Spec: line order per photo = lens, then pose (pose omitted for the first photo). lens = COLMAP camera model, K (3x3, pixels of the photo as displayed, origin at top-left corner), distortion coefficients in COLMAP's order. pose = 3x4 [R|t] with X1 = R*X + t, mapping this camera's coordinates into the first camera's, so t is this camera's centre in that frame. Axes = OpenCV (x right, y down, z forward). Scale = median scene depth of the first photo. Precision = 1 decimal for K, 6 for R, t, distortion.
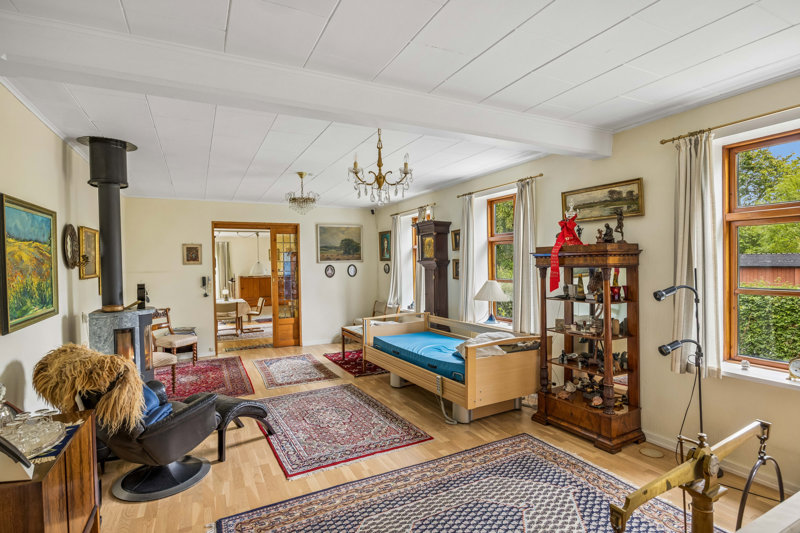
lens RADIAL K [[407.1, 0, 401.0], [0, 407.1, 268.2], [0, 0, 1]] dist [-0.001401, -0.000123]
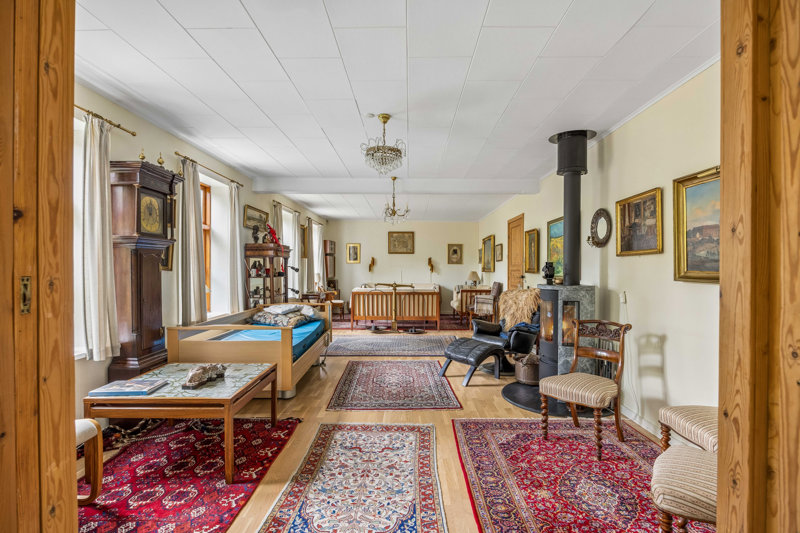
lens RADIAL K [[412.5, 0, 400.1], [0, 412.5, 267.9], [0, 0, 1]] dist [-0.000203, -0.000009]
pose [[-0.886223, 0.017412, 0.462931, -0.582354], [0.021269, 0.999769, 0.003113, 0.030922], [-0.462770, 0.012605, -0.886389, 1.581540]]
